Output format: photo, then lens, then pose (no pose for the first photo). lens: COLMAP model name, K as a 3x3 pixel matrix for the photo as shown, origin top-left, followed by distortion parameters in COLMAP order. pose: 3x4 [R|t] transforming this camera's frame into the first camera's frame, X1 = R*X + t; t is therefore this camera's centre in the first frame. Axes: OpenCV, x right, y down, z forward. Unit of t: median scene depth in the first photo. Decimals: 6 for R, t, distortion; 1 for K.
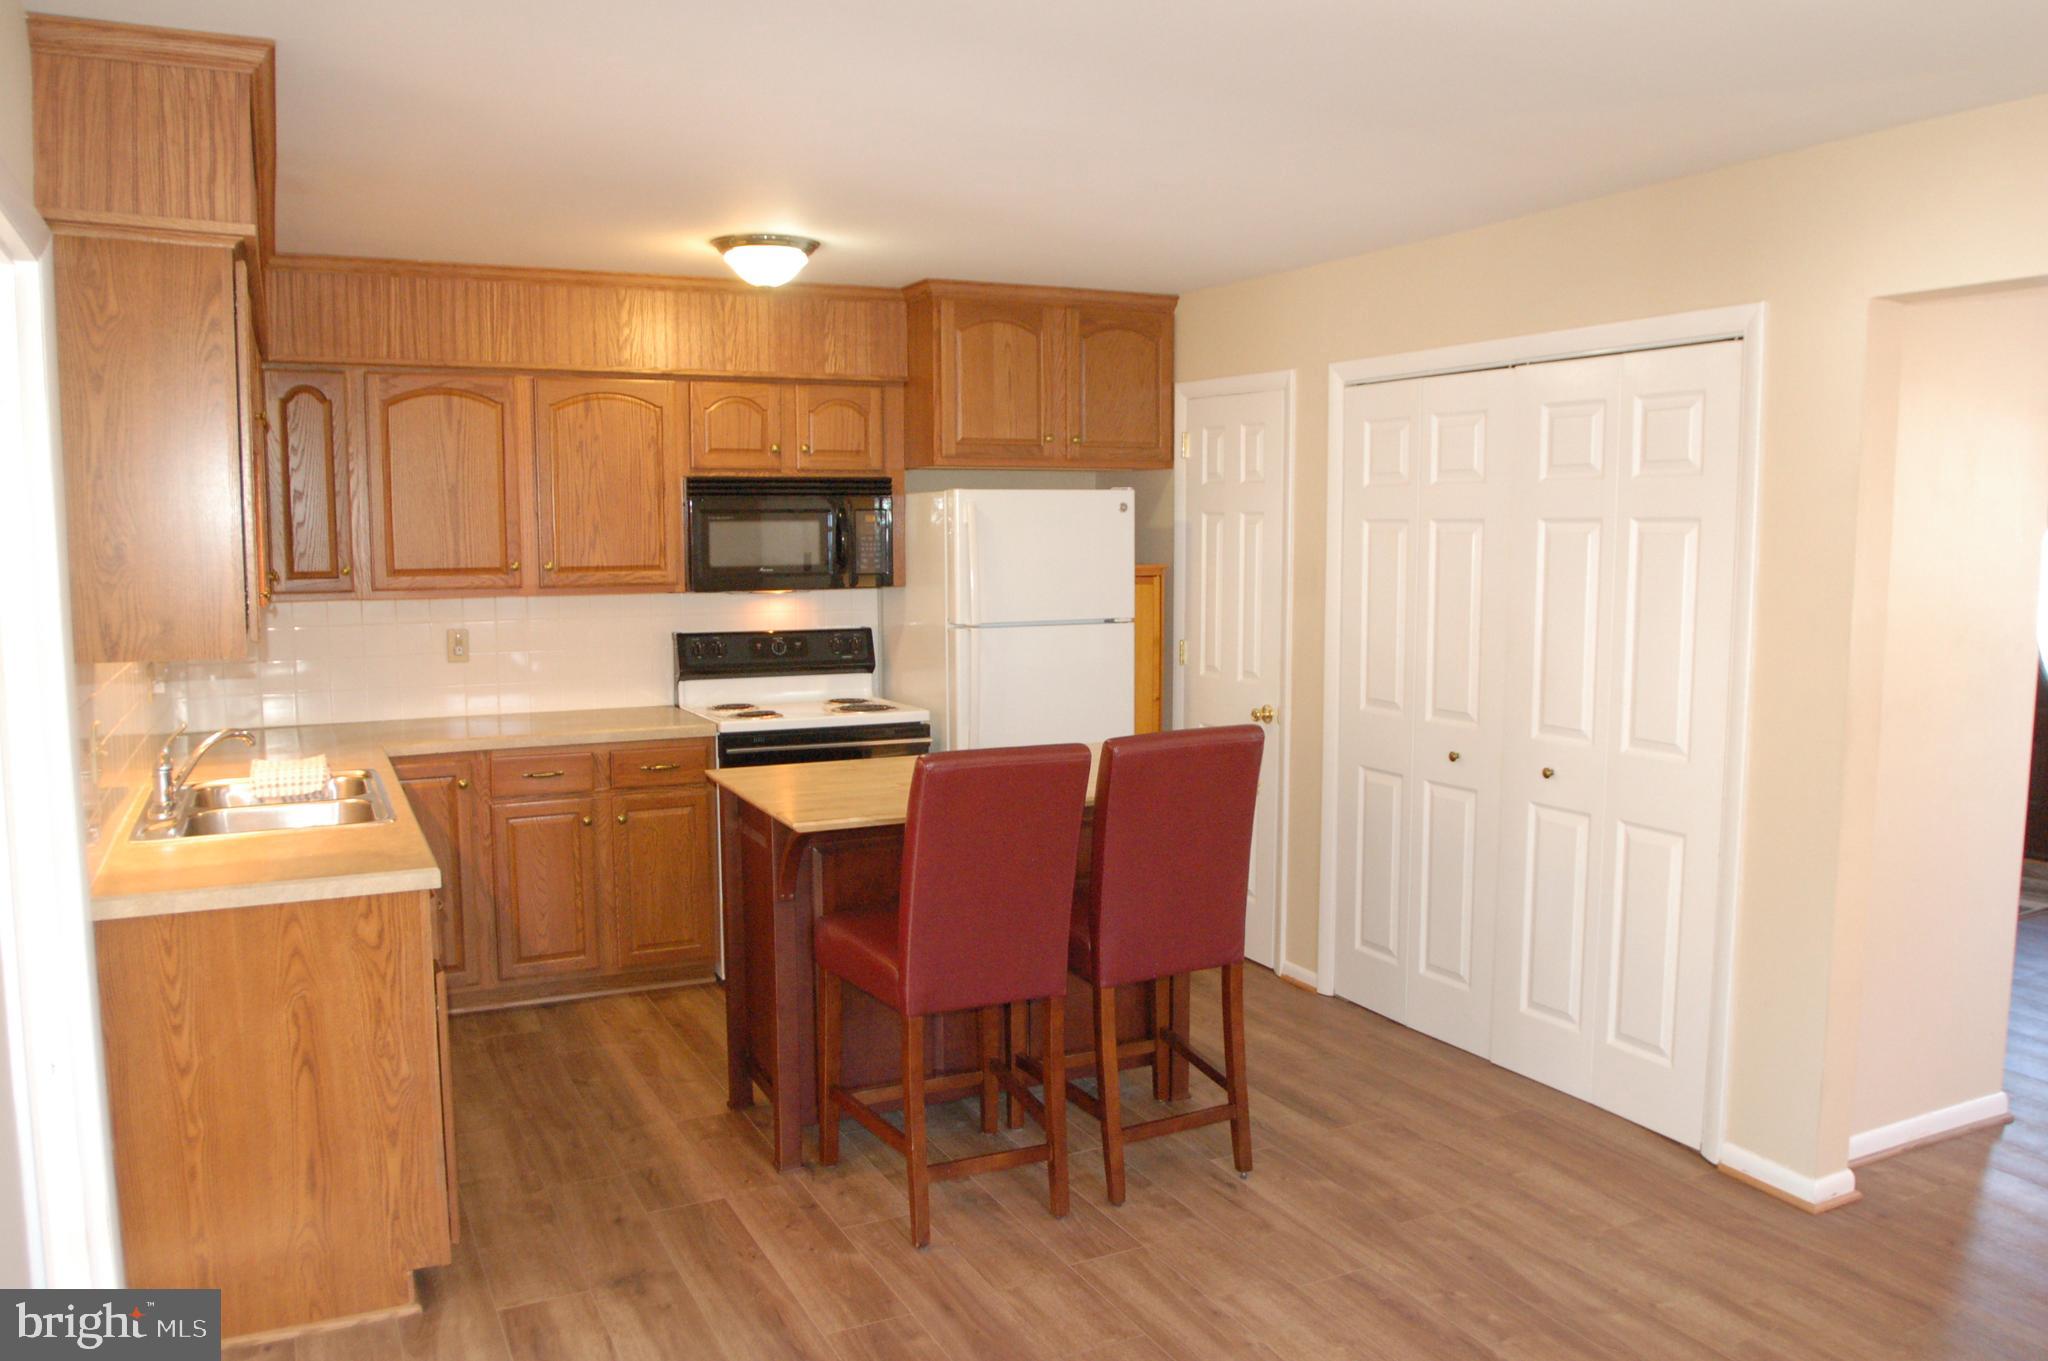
lens RADIAL K [[1520.5, 0, 1024.0], [0, 1520.5, 680.5], [0, 0, 1]] dist [-0.097543, 0.056311]
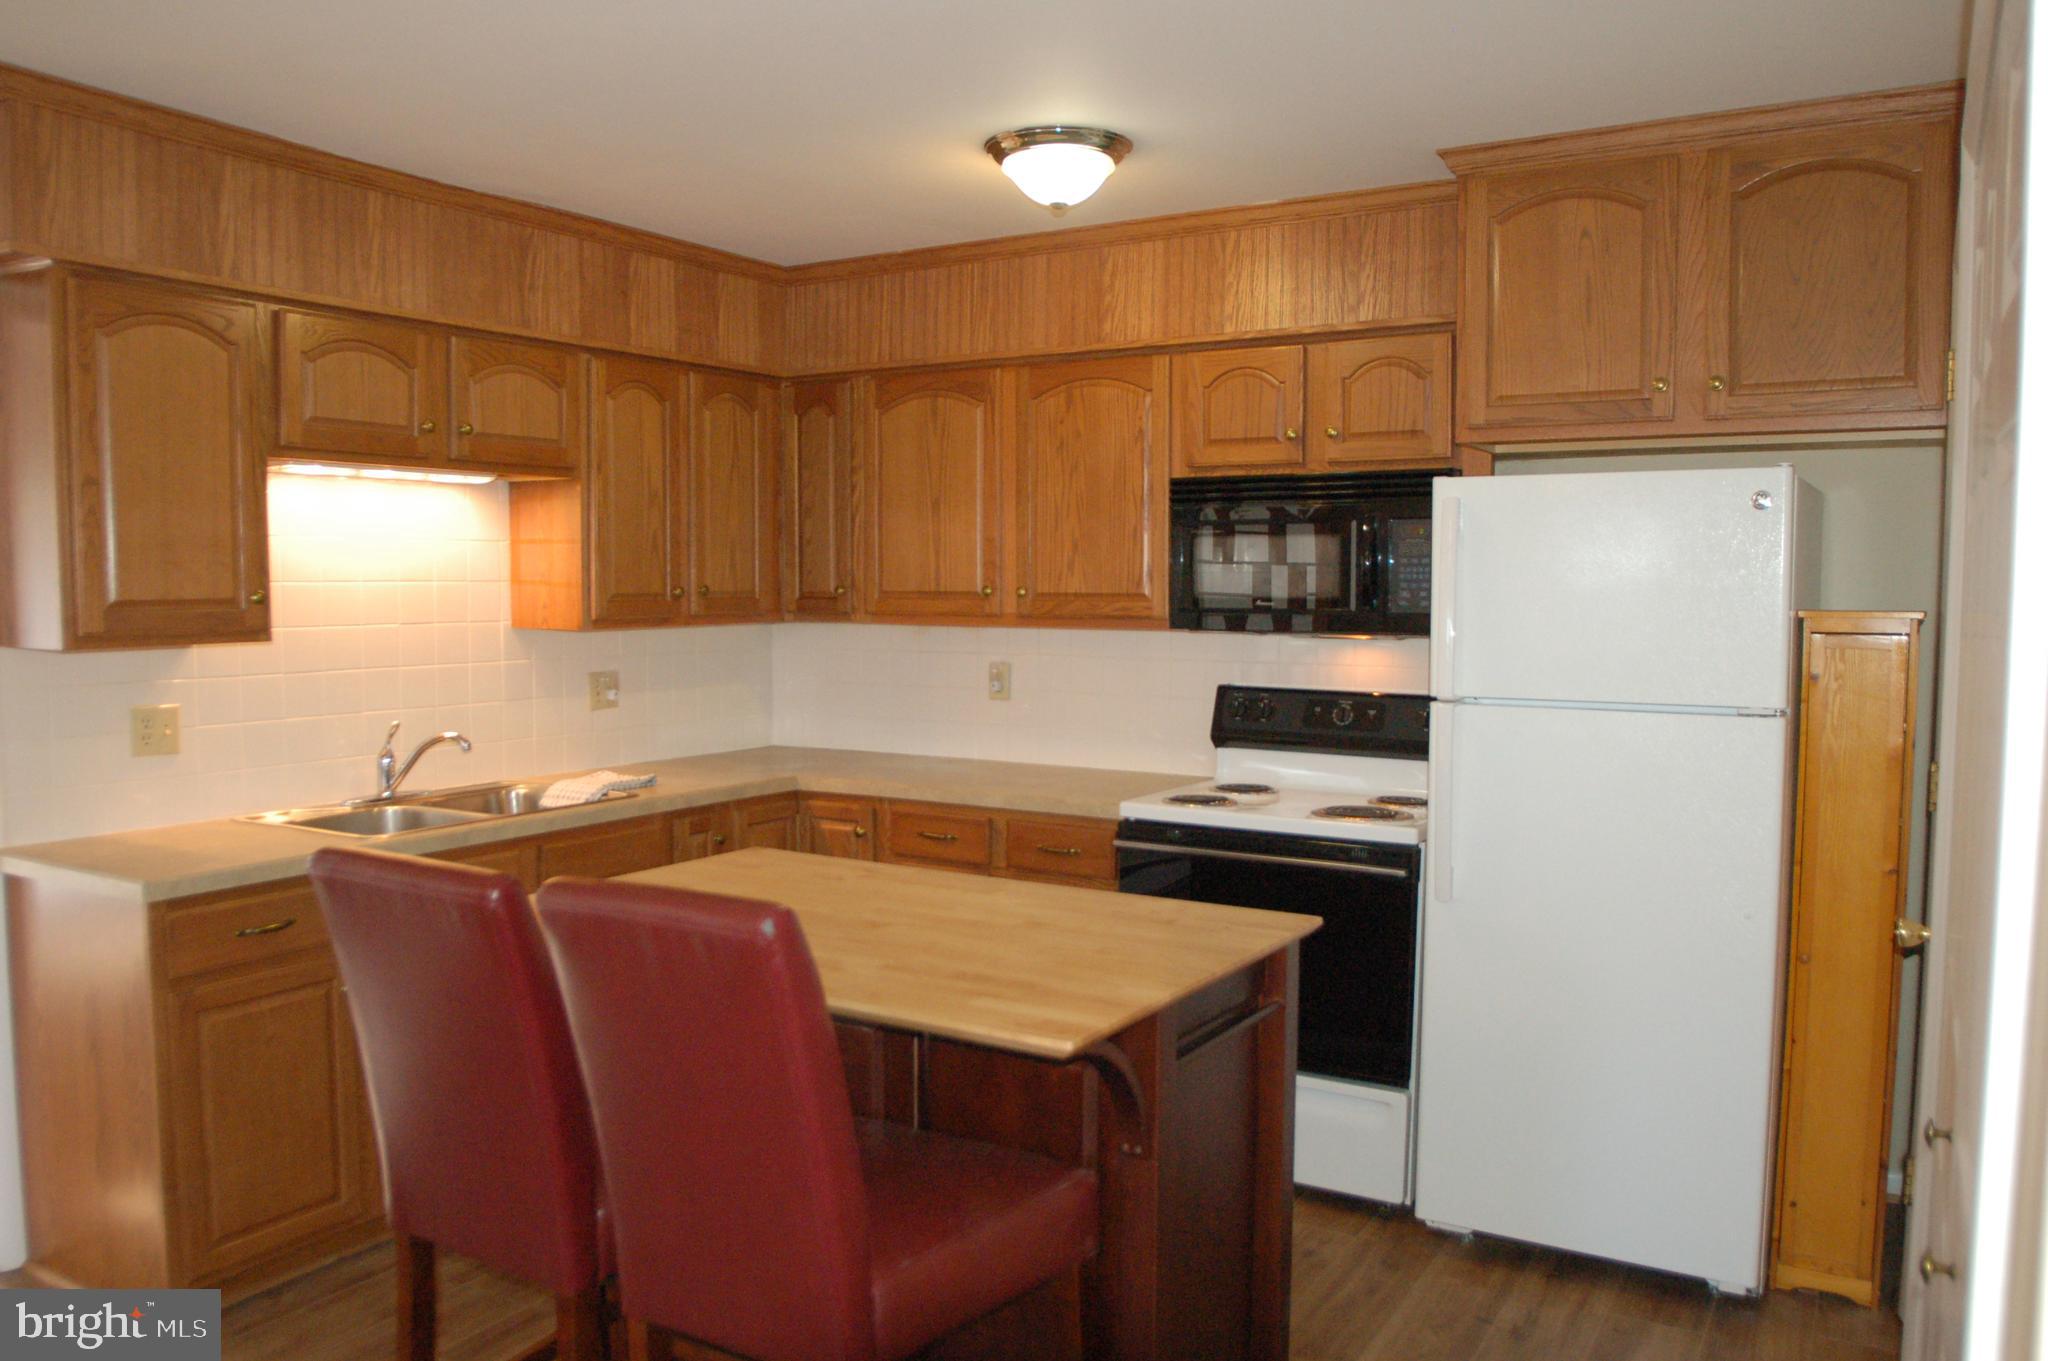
lens RADIAL K [[1520.5, 0, 1024.0], [0, 1520.5, 680.5], [0, 0, 1]] dist [-0.097543, 0.056311]
pose [[0.537563, 0.060439, -0.841055, 0.385087], [-0.089675, 0.995869, 0.014248, -0.037464], [0.838442, 0.067762, 0.540762, 0.528992]]
